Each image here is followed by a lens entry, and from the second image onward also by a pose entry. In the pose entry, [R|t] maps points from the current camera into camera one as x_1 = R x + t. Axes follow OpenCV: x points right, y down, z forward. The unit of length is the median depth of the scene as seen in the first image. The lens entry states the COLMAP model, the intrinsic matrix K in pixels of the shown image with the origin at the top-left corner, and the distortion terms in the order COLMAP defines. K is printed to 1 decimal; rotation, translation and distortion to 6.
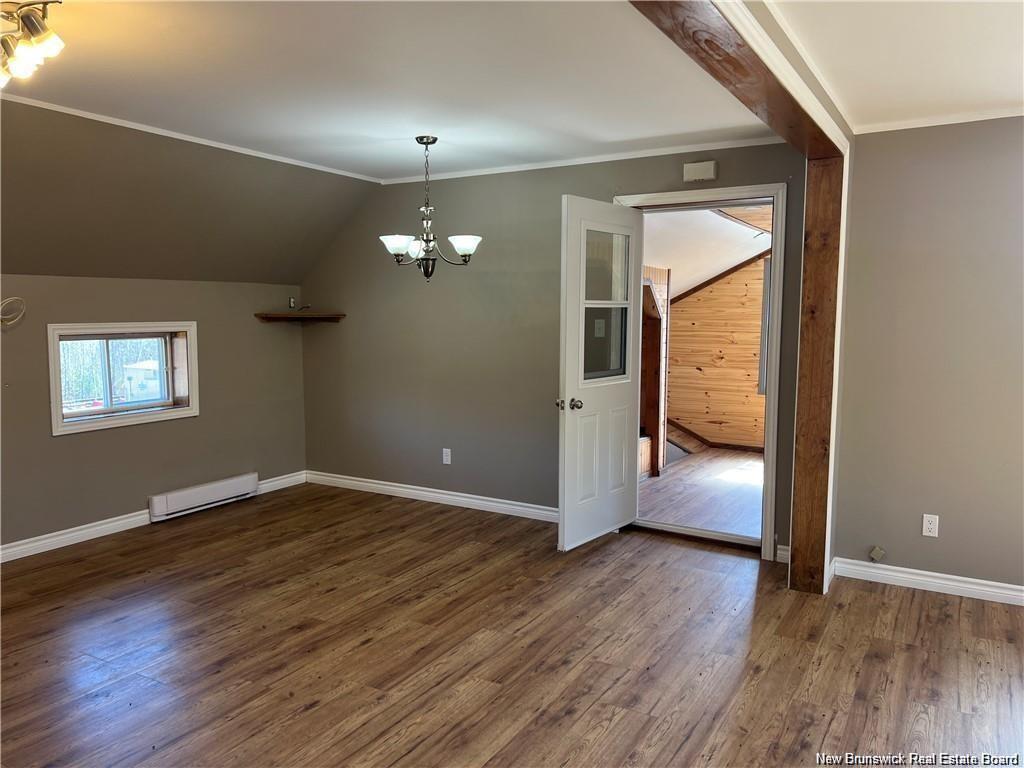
lens RADIAL K [[771.7, 0, 512.0], [0, 771.7, 384.0], [0, 0, 1]] dist [0.080891, -0.098234]
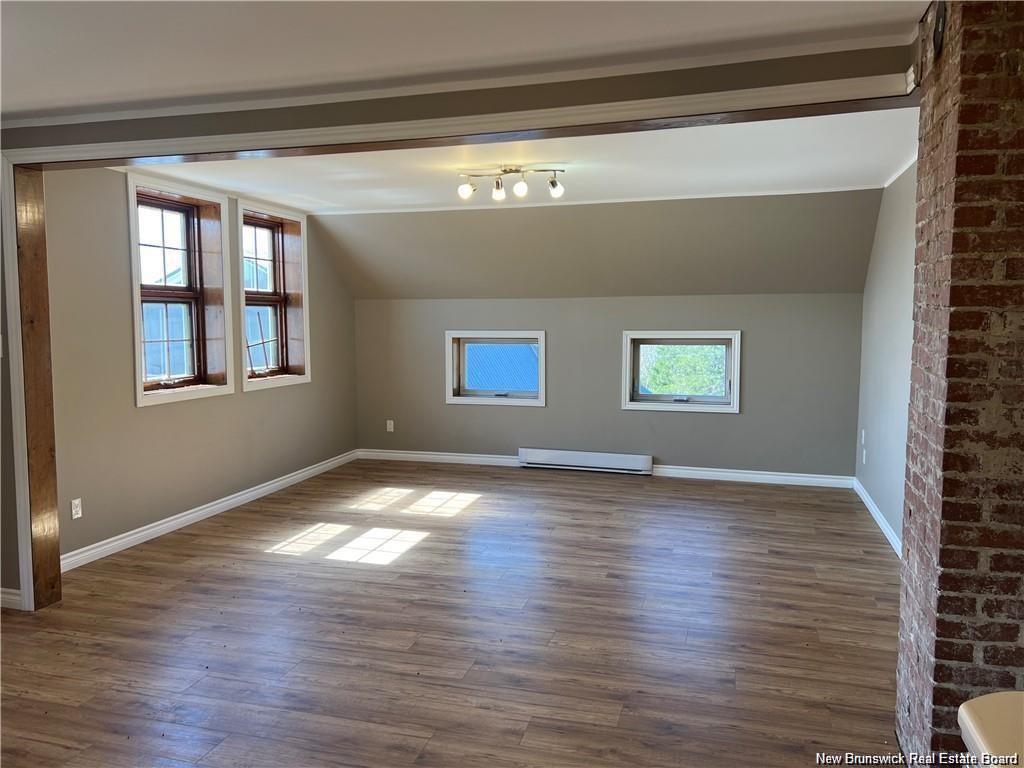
lens RADIAL K [[762.7, 0, 512.0], [0, 762.7, 384.0], [0, 0, 1]] dist [0.049217, -0.065556]
pose [[-0.241433, -0.086160, 0.966585, -0.635734], [0.095718, 0.989079, 0.112073, -0.058567], [-0.965685, 0.119578, -0.230549, 0.584225]]
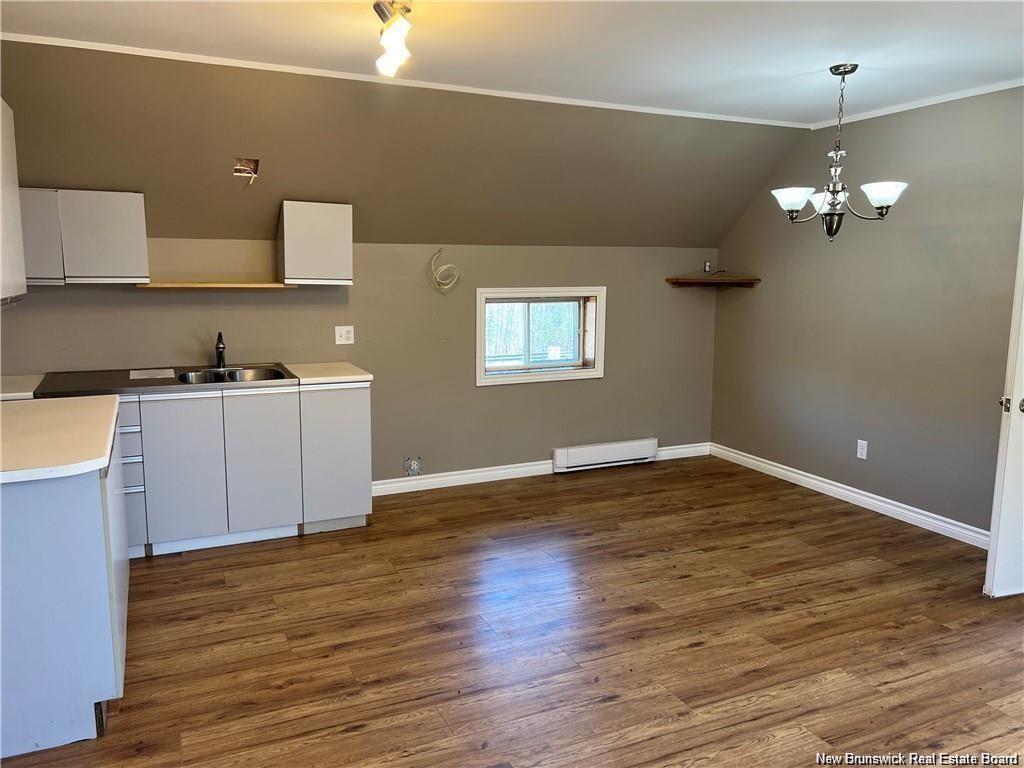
lens RADIAL K [[771.7, 0, 512.0], [0, 771.7, 384.0], [0, 0, 1]] dist [0.080891, -0.098234]
pose [[0.822959, 0.085223, -0.561672, 0.095686], [-0.057182, 0.996089, 0.067355, -0.016405], [0.565216, -0.023313, 0.824614, 0.106579]]
